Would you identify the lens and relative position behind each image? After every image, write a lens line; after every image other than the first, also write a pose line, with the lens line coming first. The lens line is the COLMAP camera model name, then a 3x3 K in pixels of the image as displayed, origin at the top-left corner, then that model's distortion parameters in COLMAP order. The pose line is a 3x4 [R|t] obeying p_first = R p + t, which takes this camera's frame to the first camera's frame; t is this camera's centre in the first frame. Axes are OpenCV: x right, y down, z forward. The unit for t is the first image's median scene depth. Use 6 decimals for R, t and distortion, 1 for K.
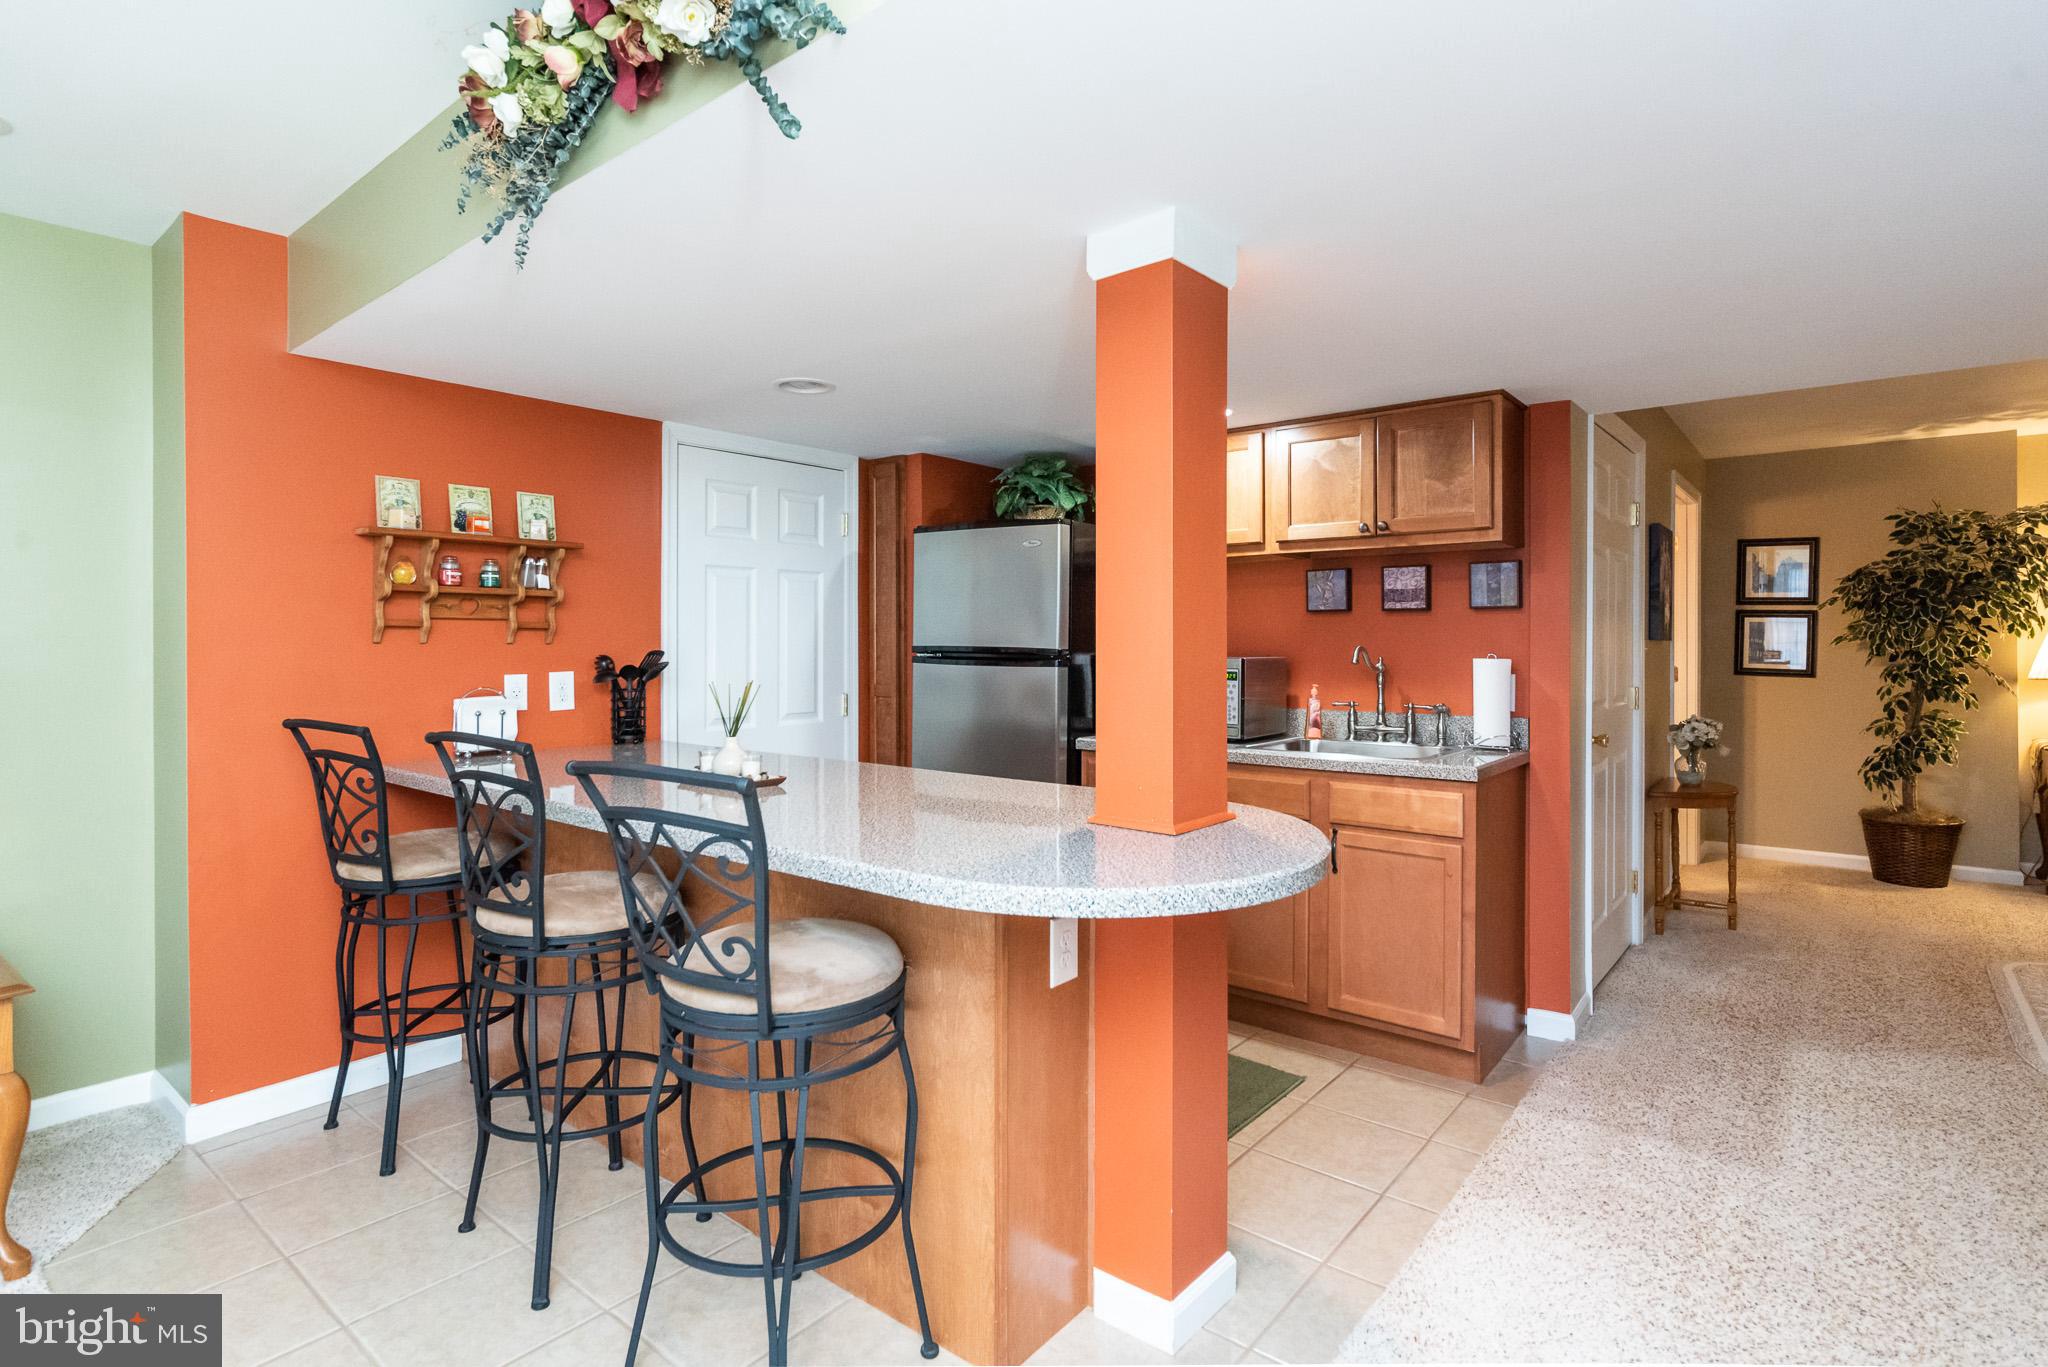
lens RADIAL K [[986.3, 0, 1048.0], [0, 986.3, 644.3], [0, 0, 1]] dist [0.000923, -0.000279]
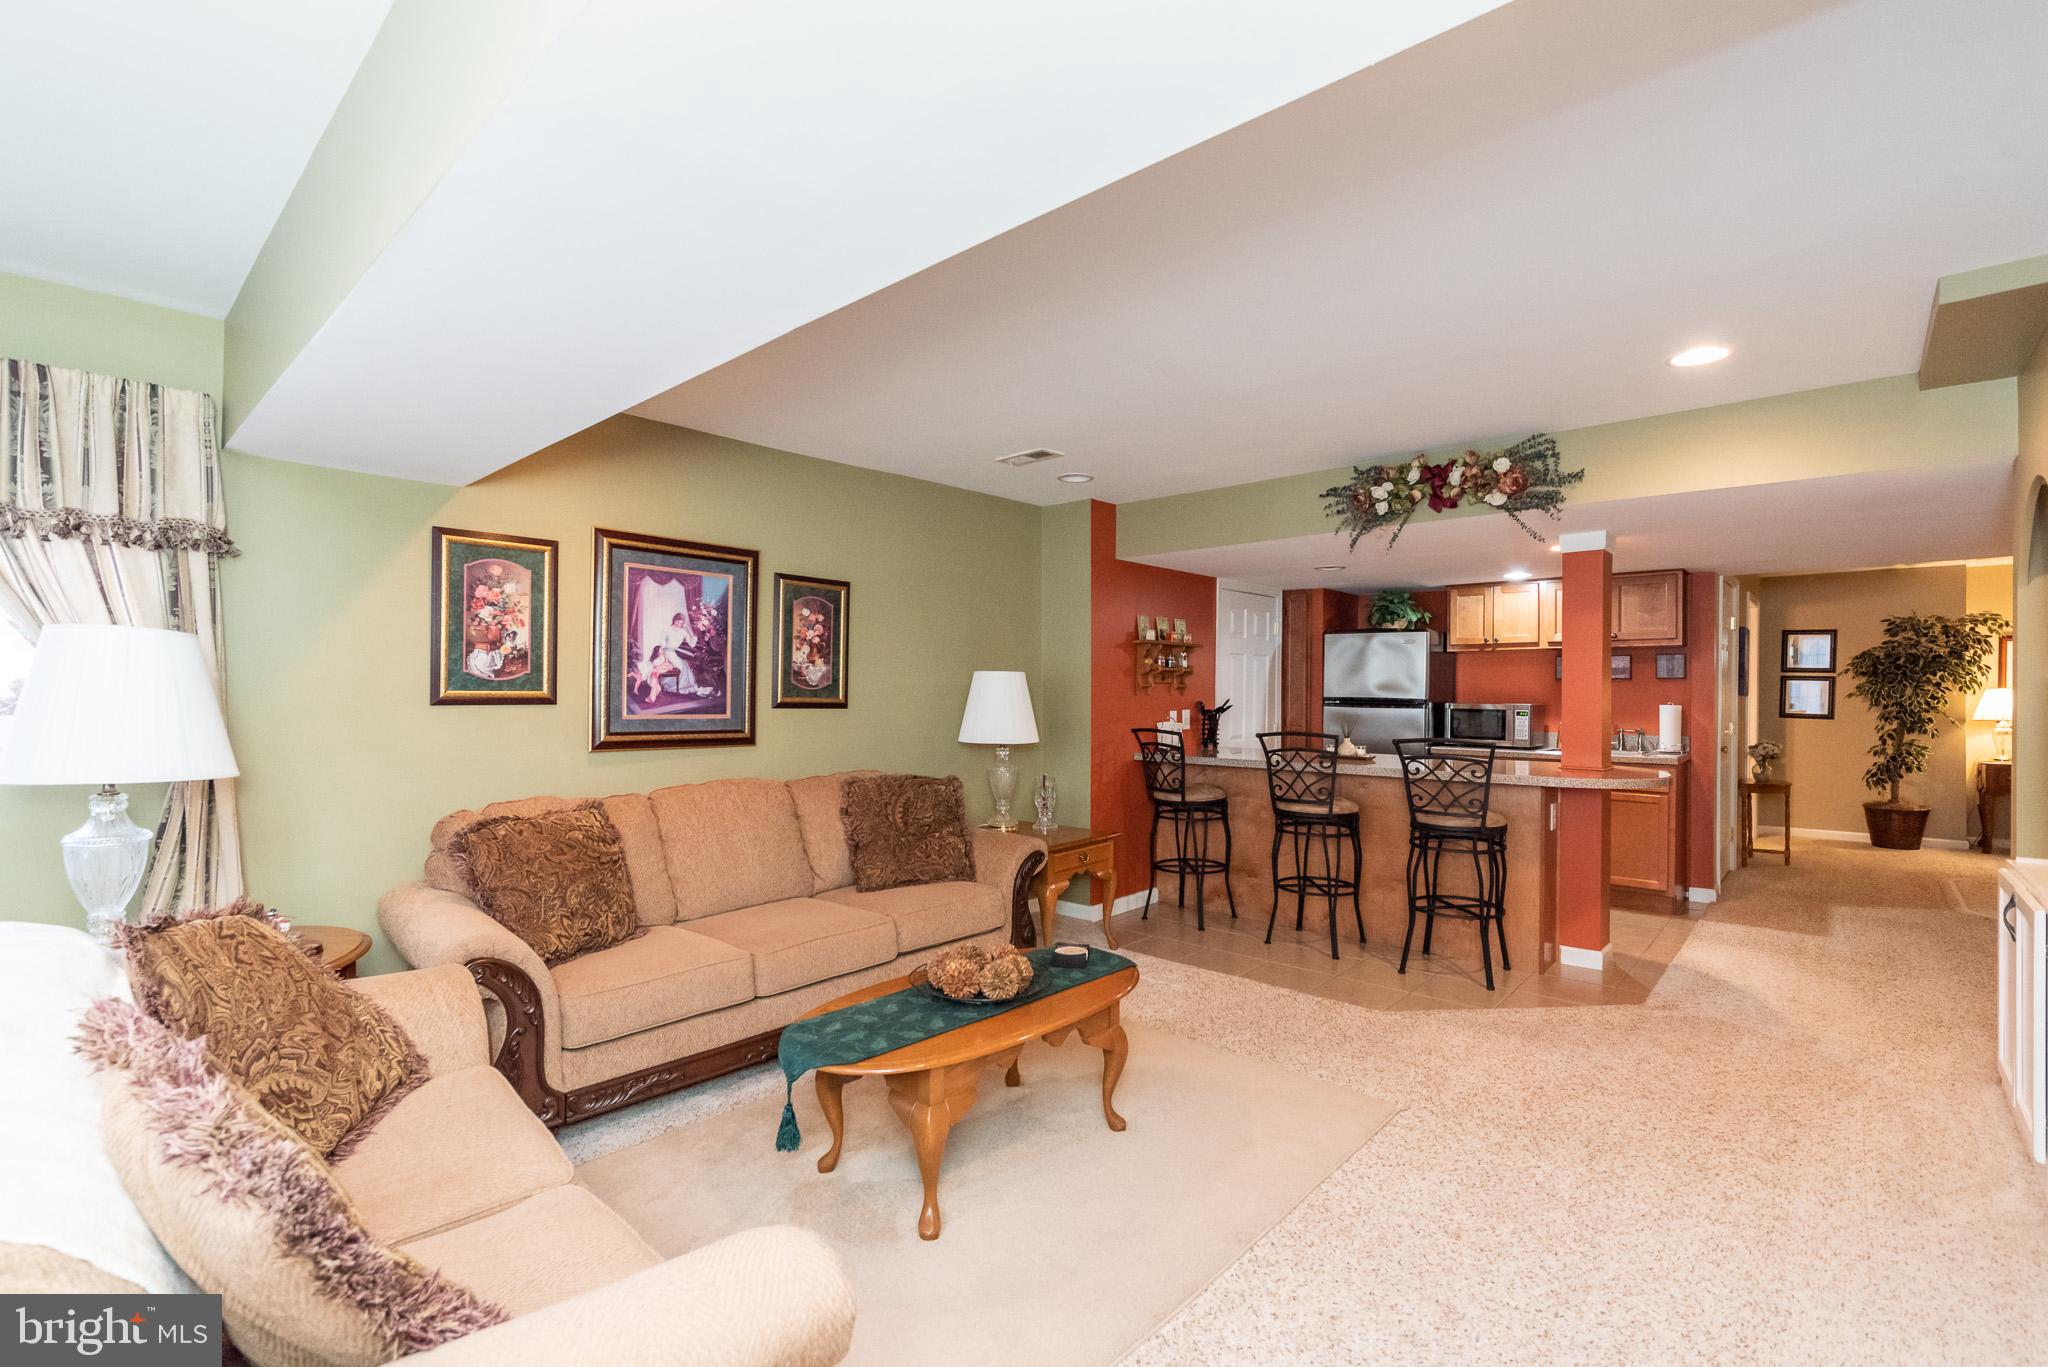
lens RADIAL K [[941.0, 0, 1026.1], [0, 941.0, 694.1], [0, 0, 1]] dist [0.002758, -0.000202]
pose [[0.999573, 0.004660, -0.028852, -0.609882], [-0.004665, 0.999989, -0.000107, -0.000671], [0.028851, 0.000241, 0.999584, -0.704659]]
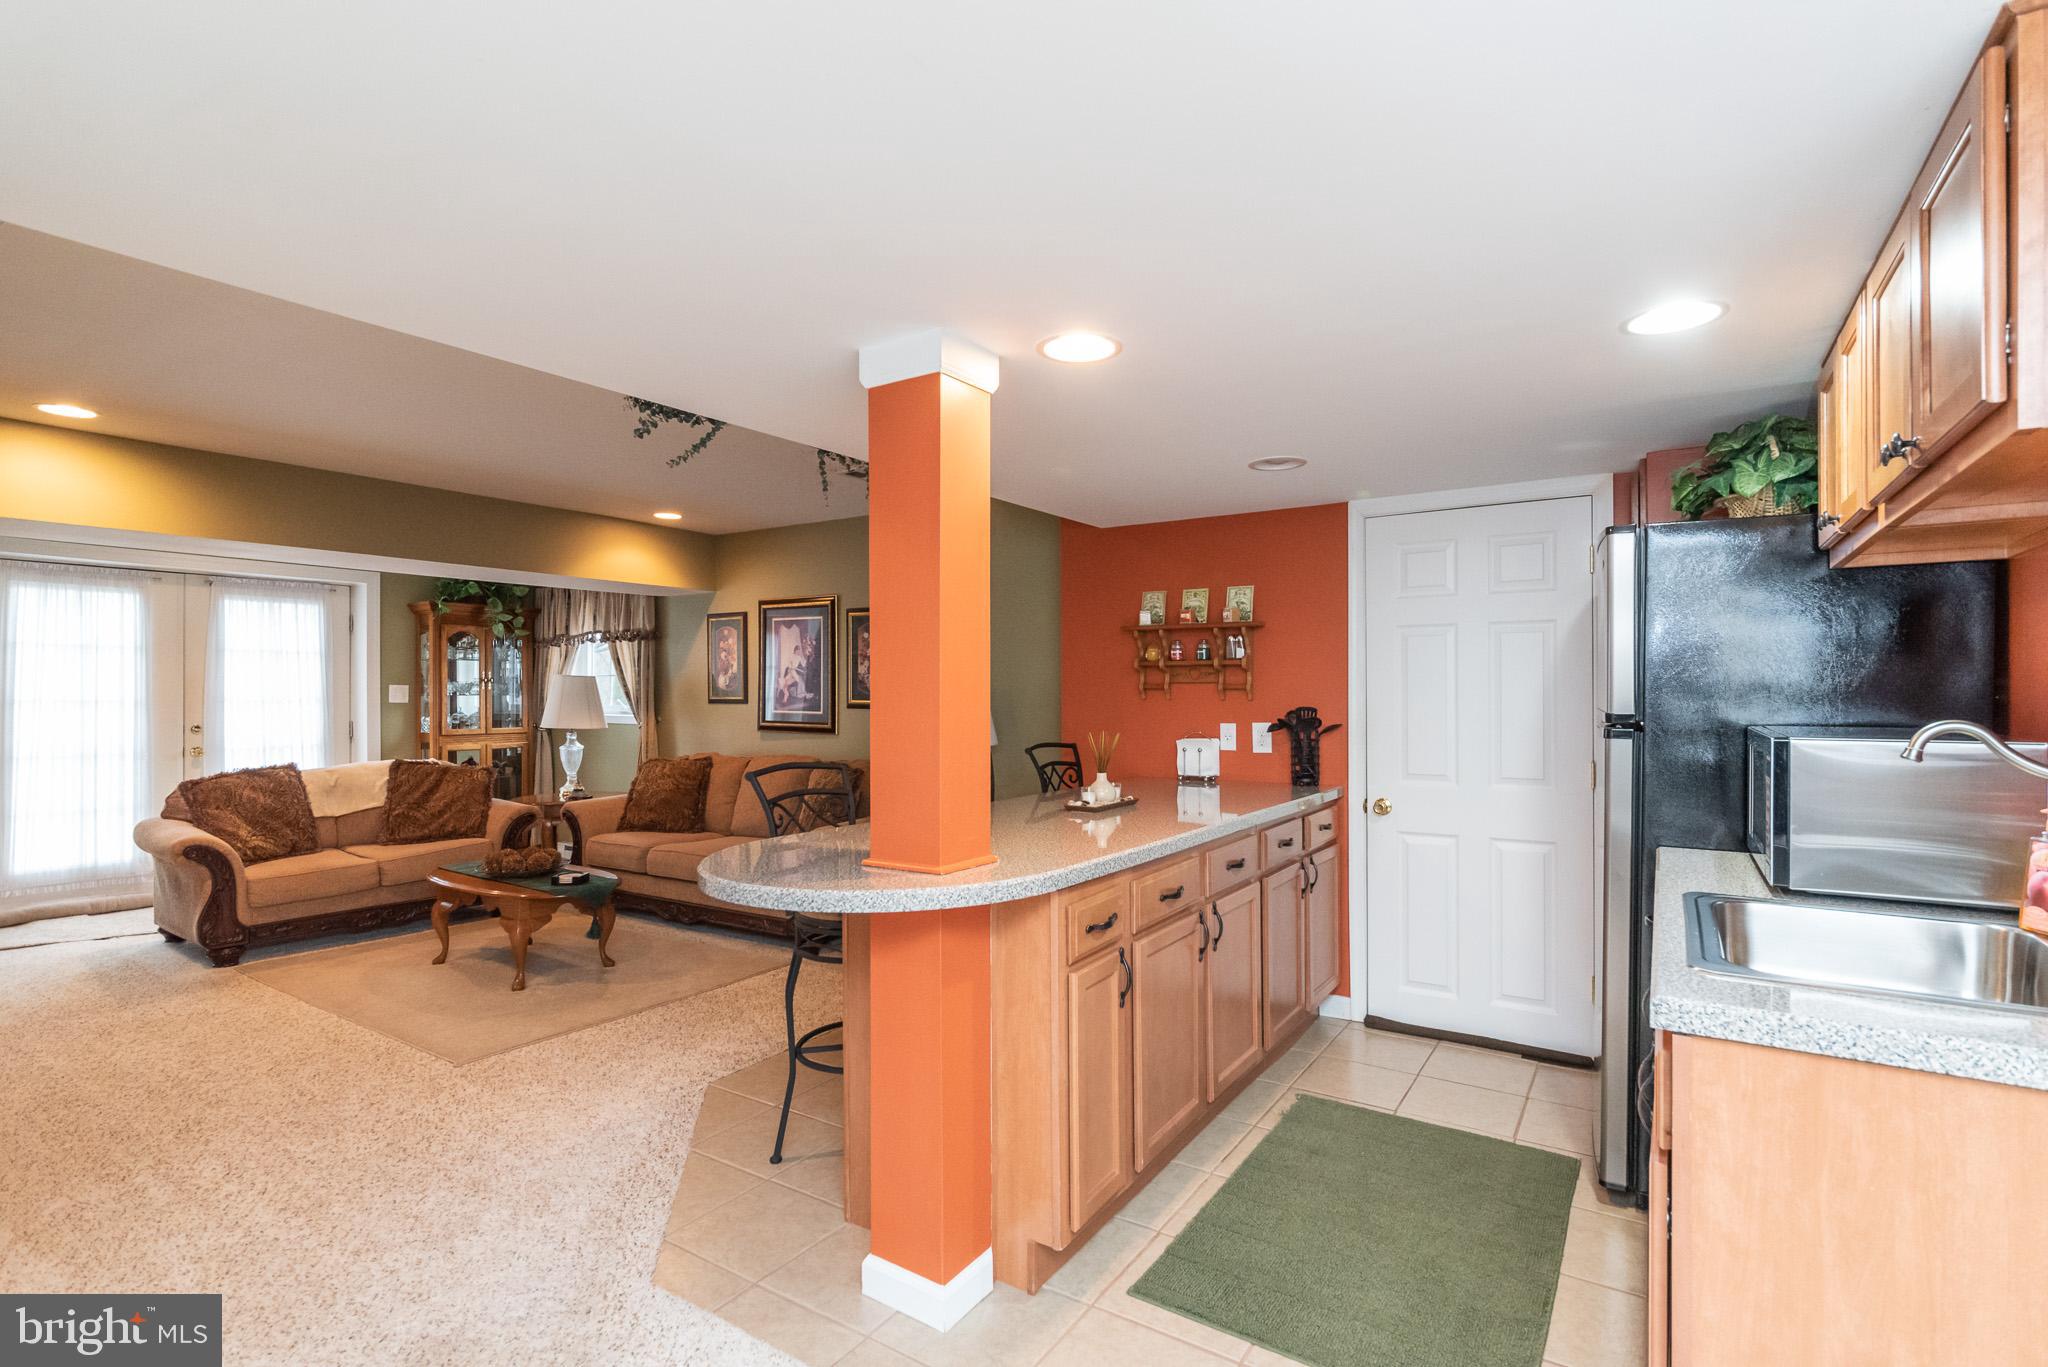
lens RADIAL K [[986.3, 0, 1026.8], [0, 986.3, 688.5], [0, 0, 1]] dist [0.000923, -0.000279]
pose [[0.099881, -0.004324, -0.994990, 0.598829], [-0.002635, 0.999986, -0.004611, -0.007835], [0.994996, 0.003082, 0.099868, 0.462107]]
